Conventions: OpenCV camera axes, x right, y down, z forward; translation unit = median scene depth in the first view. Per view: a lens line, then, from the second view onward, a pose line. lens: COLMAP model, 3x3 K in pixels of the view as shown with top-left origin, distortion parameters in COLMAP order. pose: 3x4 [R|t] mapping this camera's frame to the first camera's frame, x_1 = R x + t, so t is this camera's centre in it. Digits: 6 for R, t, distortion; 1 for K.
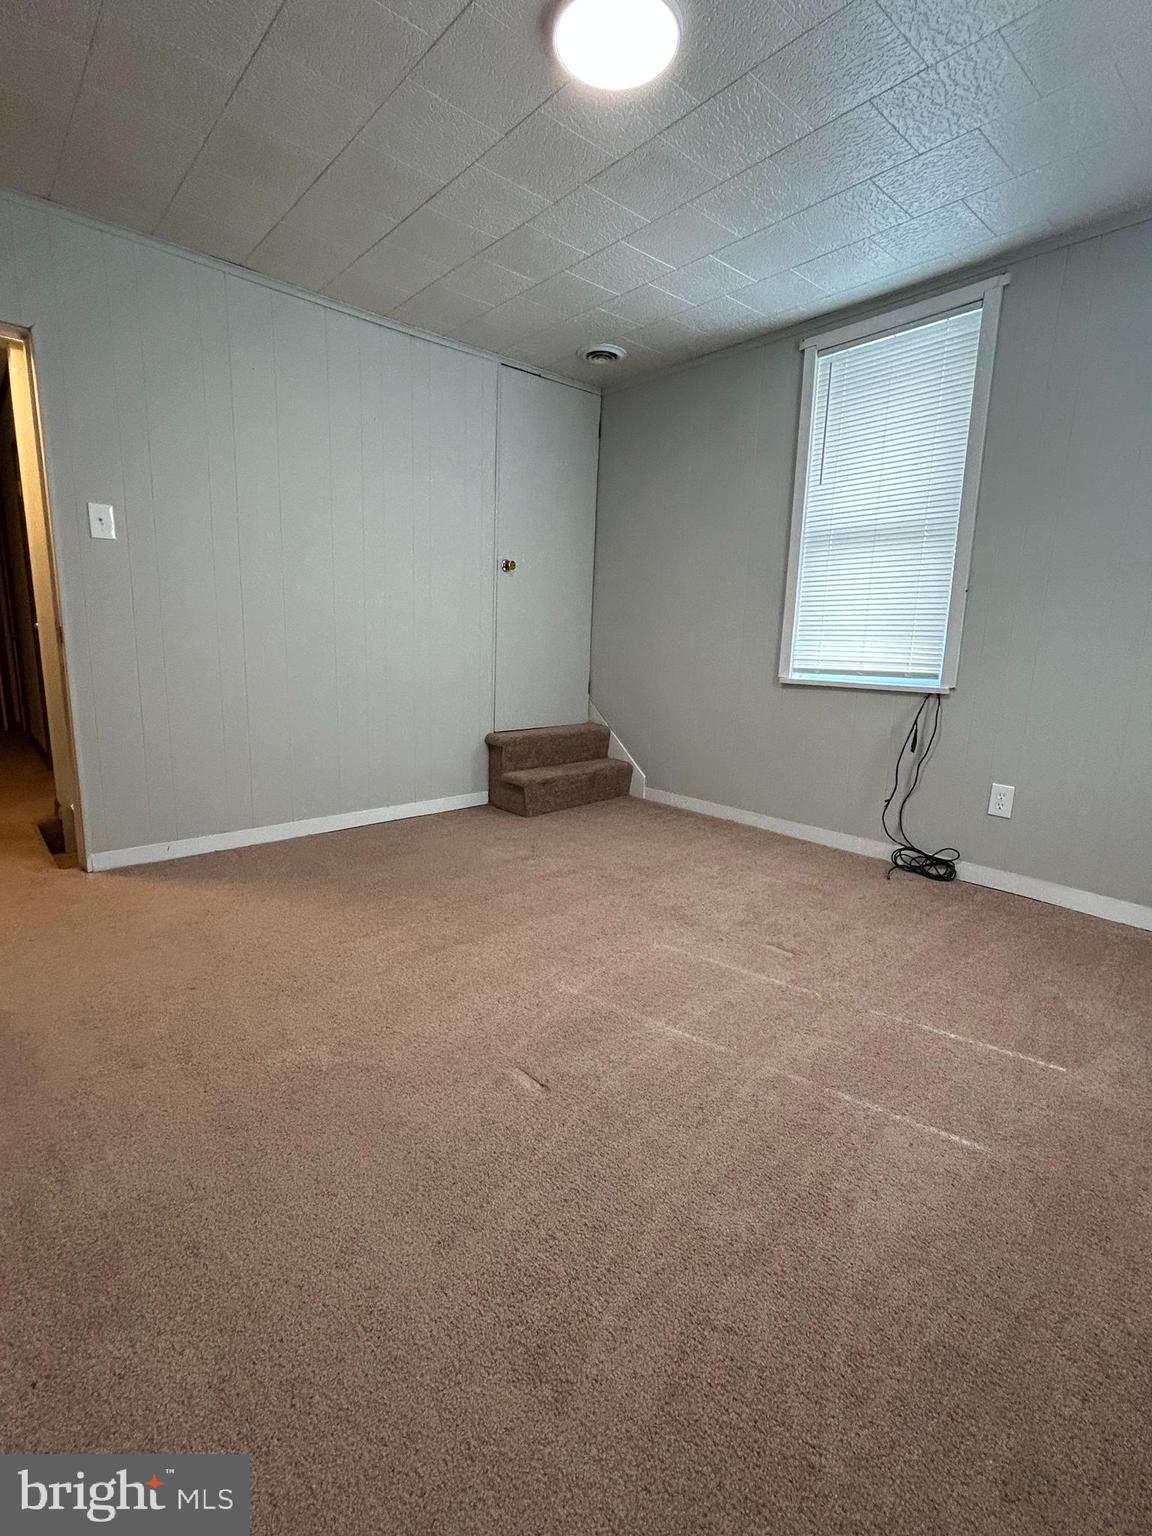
lens RADIAL K [[713.2, 0, 586.9], [0, 713.2, 769.6], [0, 0, 1]] dist [-0.003149, 0.004635]
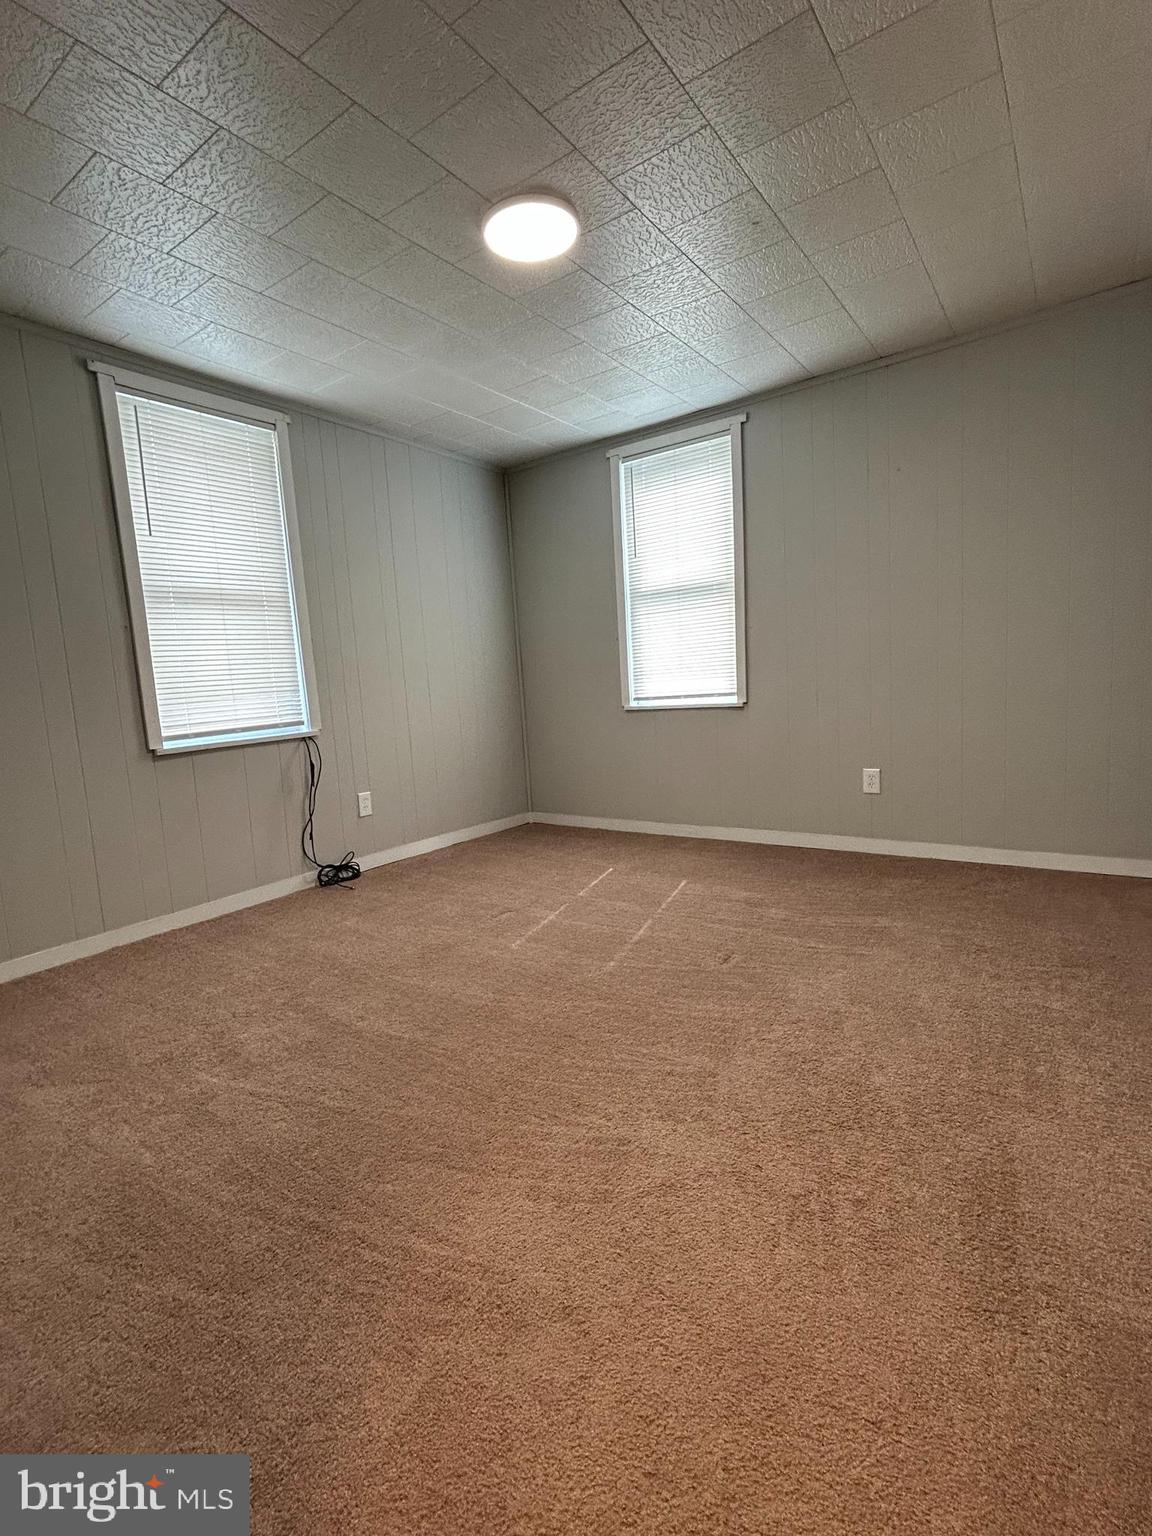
lens RADIAL K [[713.2, 0, 586.9], [0, 713.2, 766.2], [0, 0, 1]] dist [-0.003149, 0.004635]
pose [[-0.224508, -0.146180, 0.963446, -0.768490], [0.223840, 0.954512, 0.196985, -0.186711], [-0.948415, 0.259883, -0.181575, 0.767118]]
